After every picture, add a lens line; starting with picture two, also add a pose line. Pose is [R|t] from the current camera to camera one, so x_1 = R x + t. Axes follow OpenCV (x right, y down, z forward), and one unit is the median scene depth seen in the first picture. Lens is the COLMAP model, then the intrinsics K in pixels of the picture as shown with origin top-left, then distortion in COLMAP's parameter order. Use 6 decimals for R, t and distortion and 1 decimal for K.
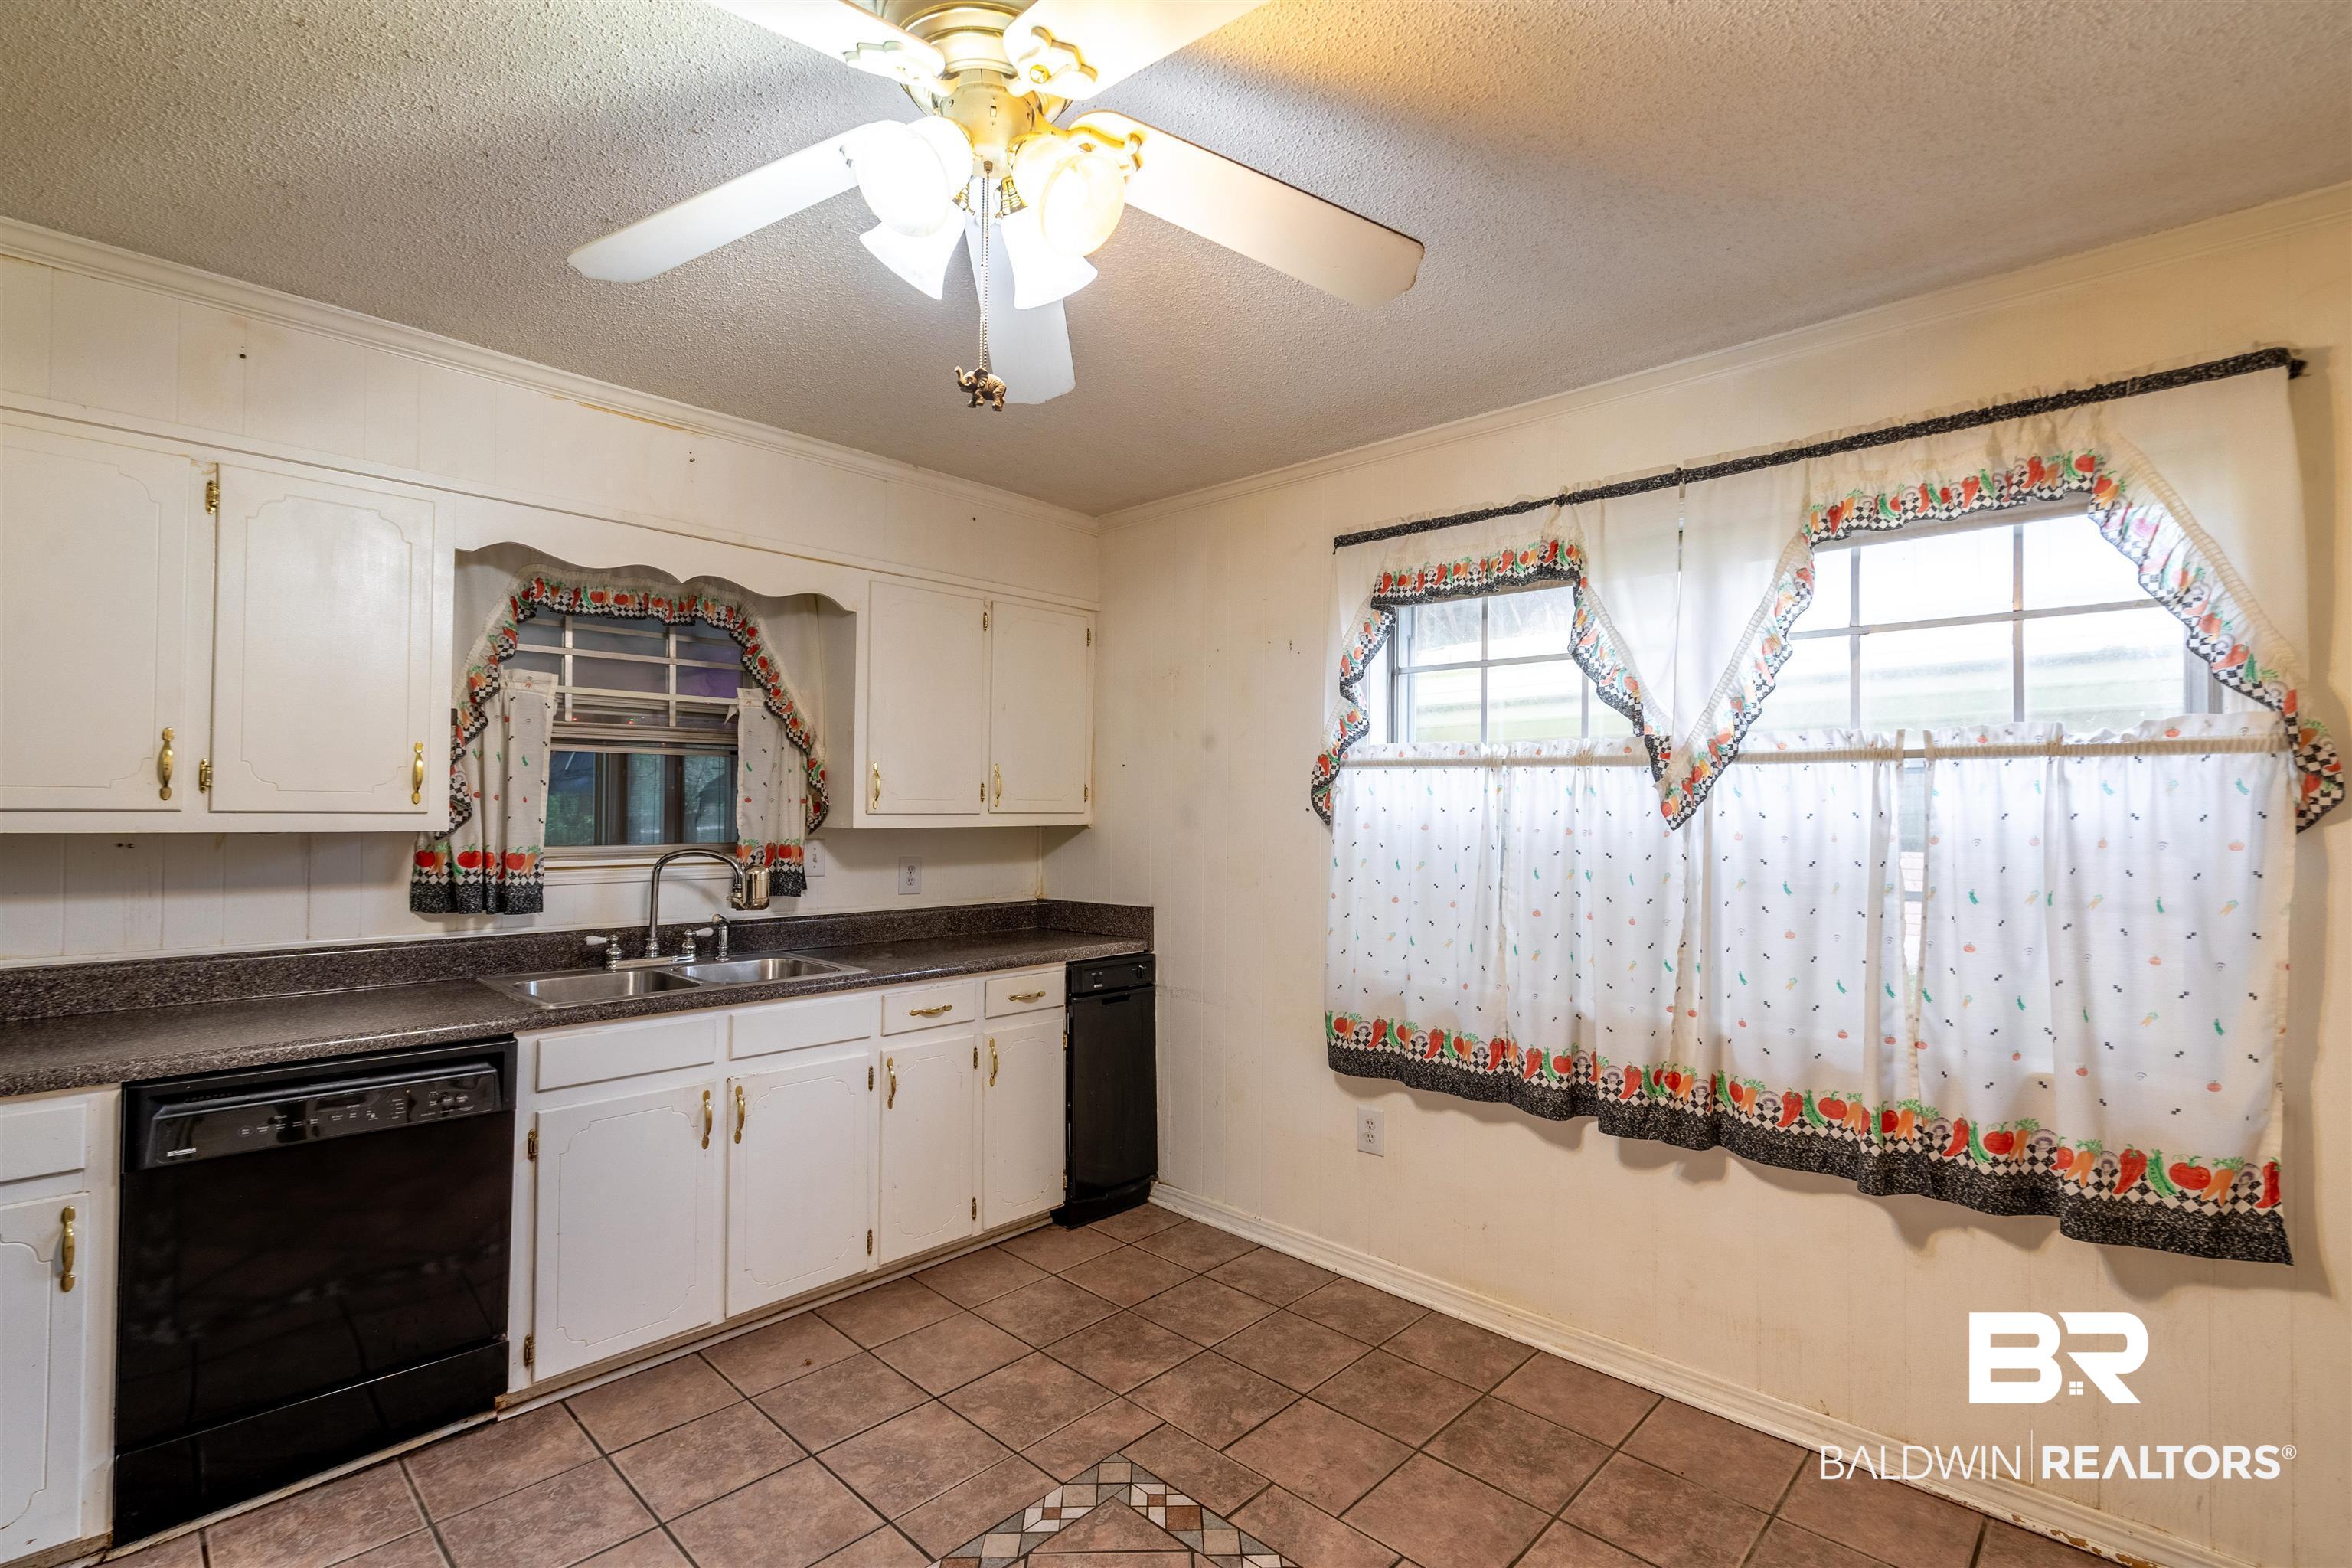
lens RADIAL K [[1066.3, 0, 1184.2], [0, 1066.3, 791.4], [0, 0, 1]] dist [-0.002911, 0.000239]
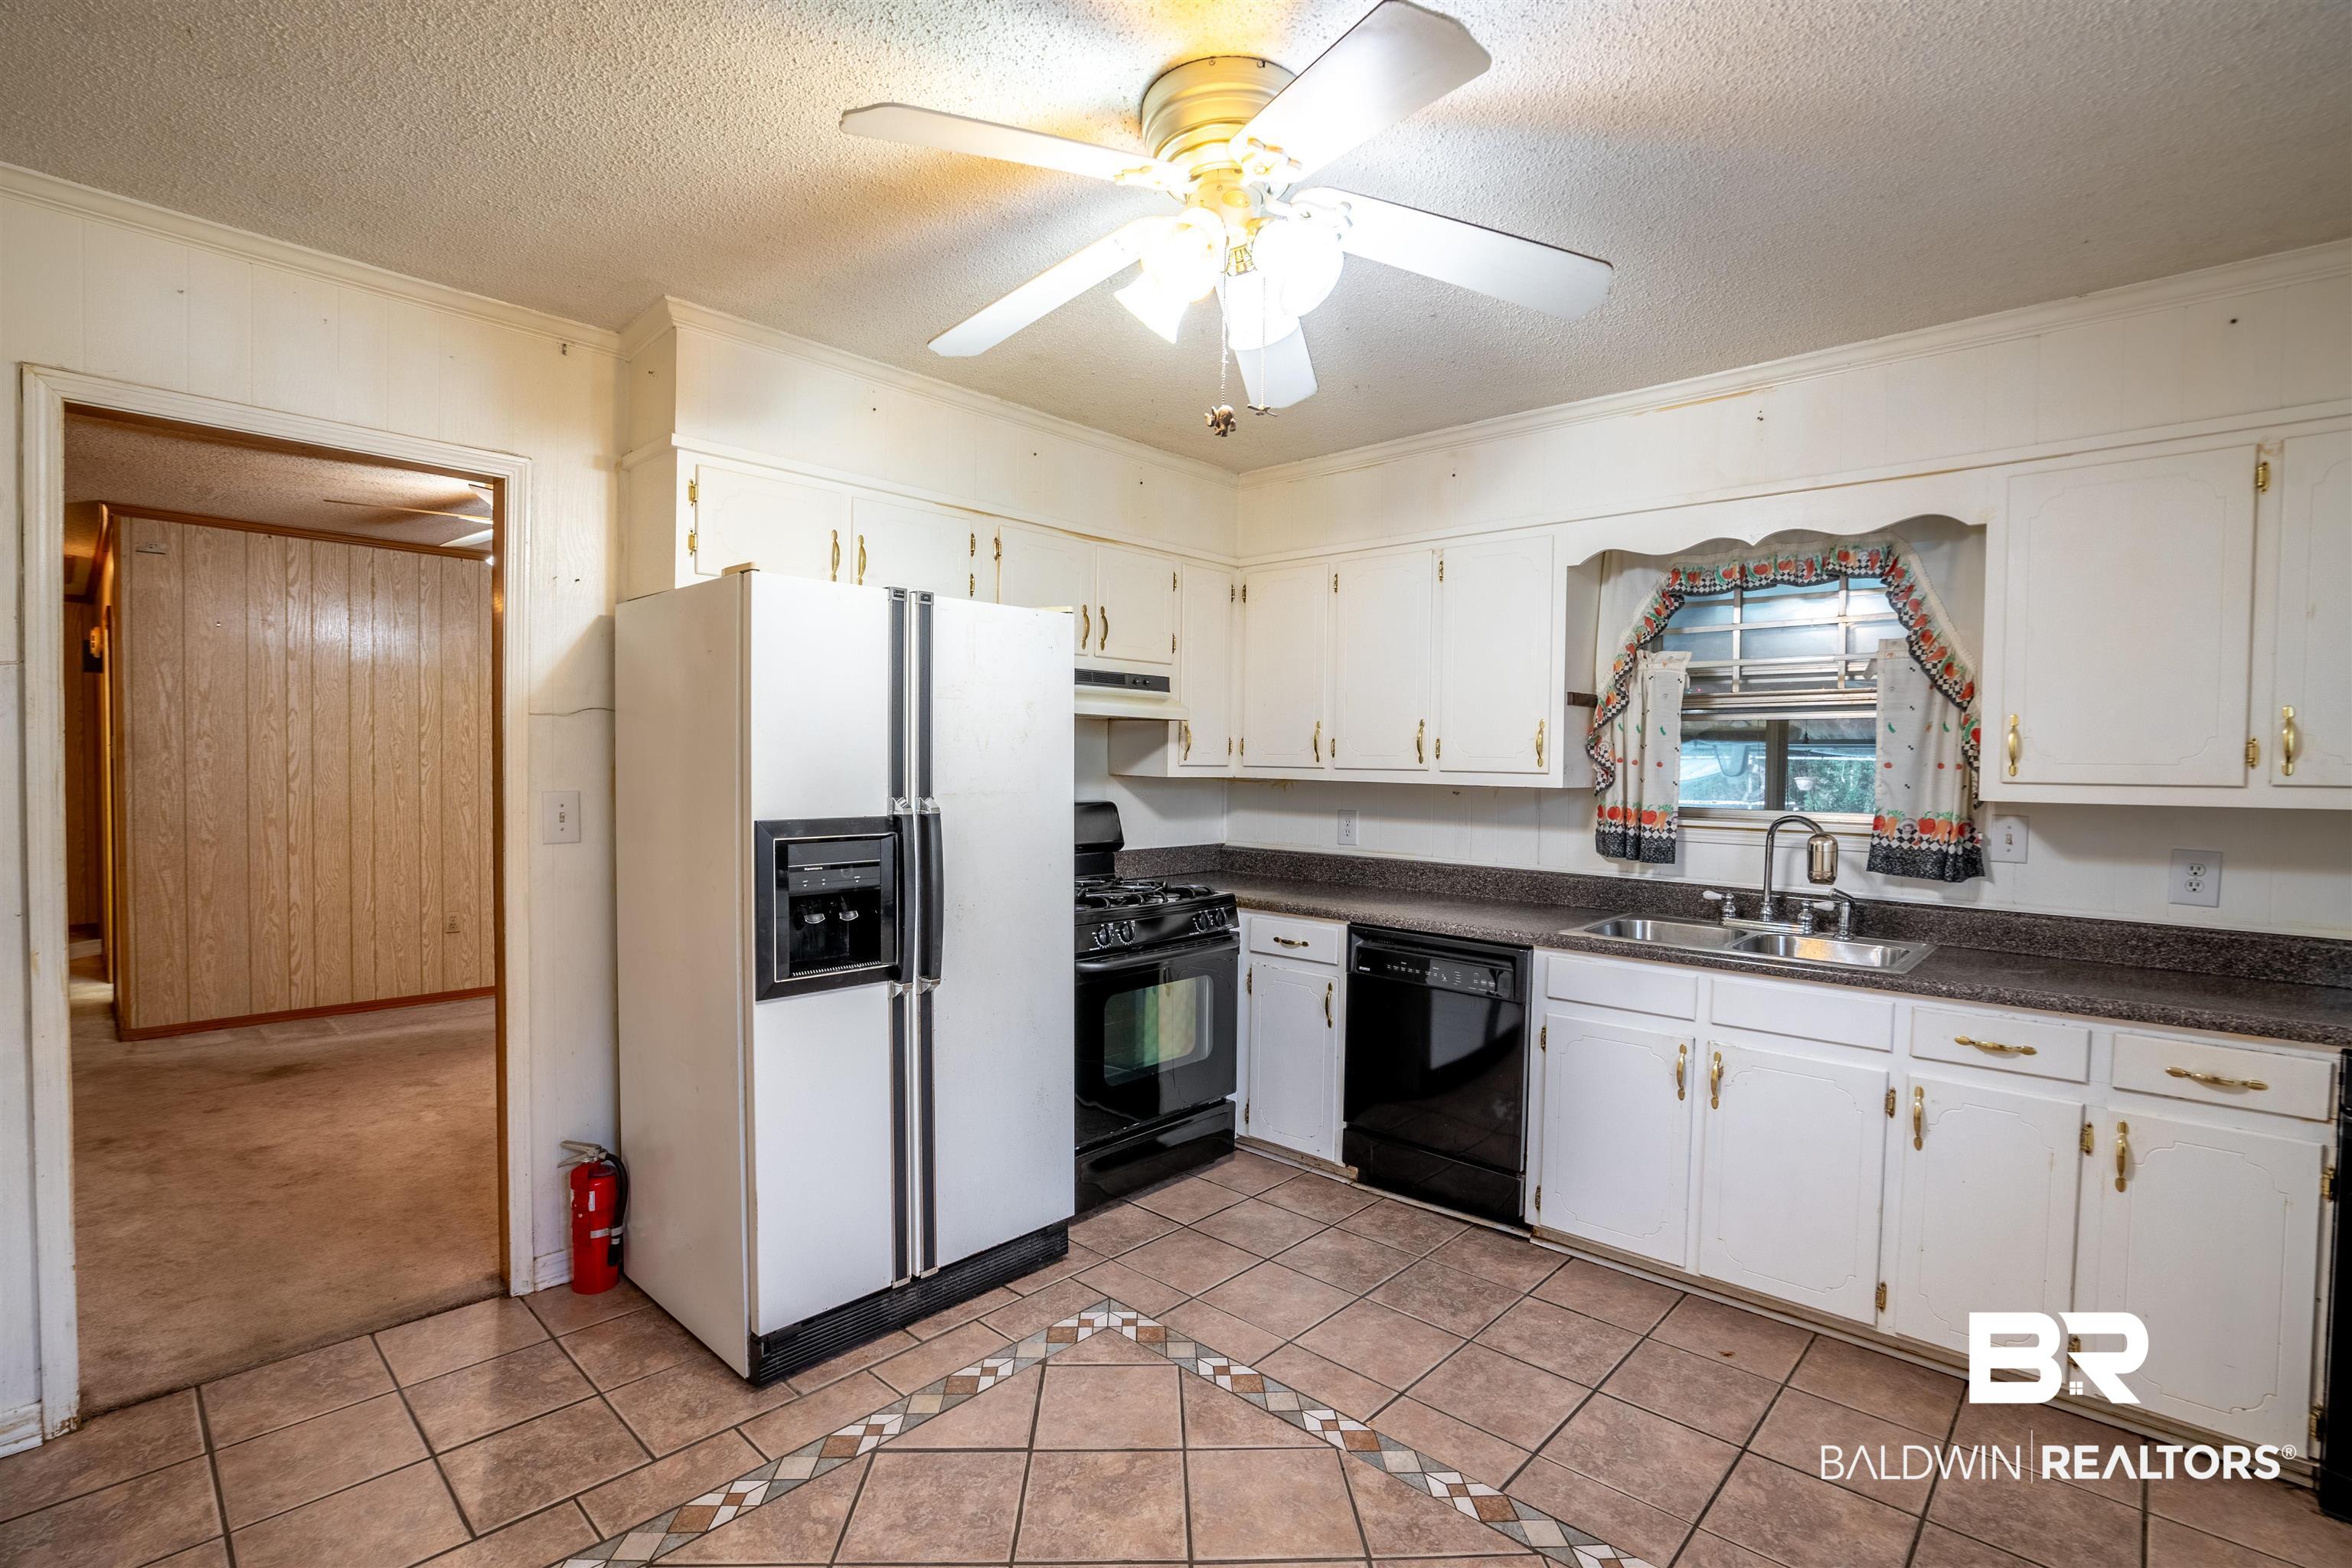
lens RADIAL K [[1091.5, 0, 1179.5], [0, 1091.5, 793.0], [0, 0, 1]] dist [-0.041589, 0.013710]
pose [[0.009490, 0.019275, -0.999769, 0.567766], [0.001658, 0.999813, 0.019292, 0.015698], [0.999954, -0.001840, 0.009457, 0.484633]]
